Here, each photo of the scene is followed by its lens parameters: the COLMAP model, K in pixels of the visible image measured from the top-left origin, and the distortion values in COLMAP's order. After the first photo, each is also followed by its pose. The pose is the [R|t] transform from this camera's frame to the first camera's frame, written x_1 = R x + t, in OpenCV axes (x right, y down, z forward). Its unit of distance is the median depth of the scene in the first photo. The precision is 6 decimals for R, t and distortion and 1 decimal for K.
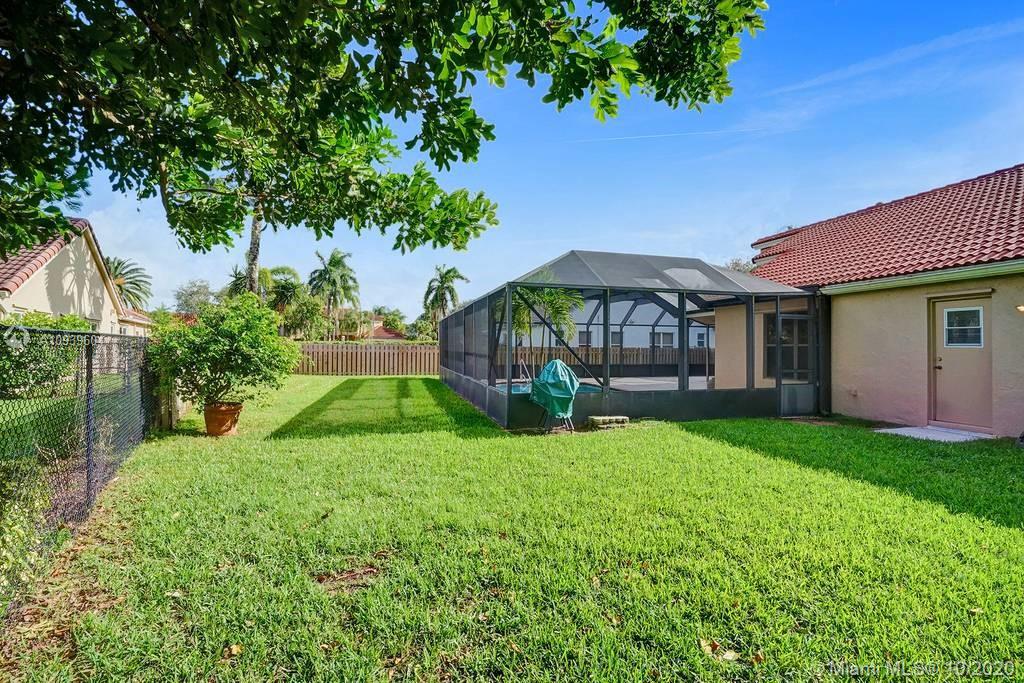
lens RADIAL K [[467.3, 0, 513.8], [0, 467.3, 344.6], [0, 0, 1]] dist [-0.036075, -0.000739]
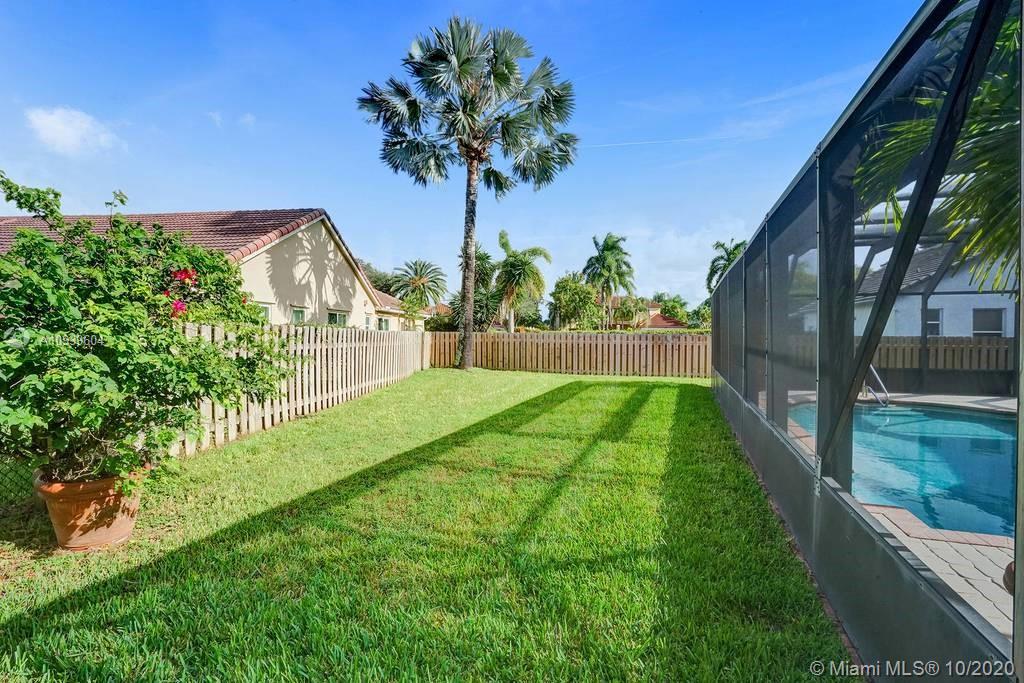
lens RADIAL K [[467.3, 0, 521.2], [0, 467.3, 342.6], [0, 0, 1]] dist [-0.036075, -0.000739]
pose [[0.835129, 0.005460, -0.550028, -0.008675], [0.004614, 0.999846, 0.016930, 0.000372], [0.550035, -0.016676, 0.834975, 0.109730]]
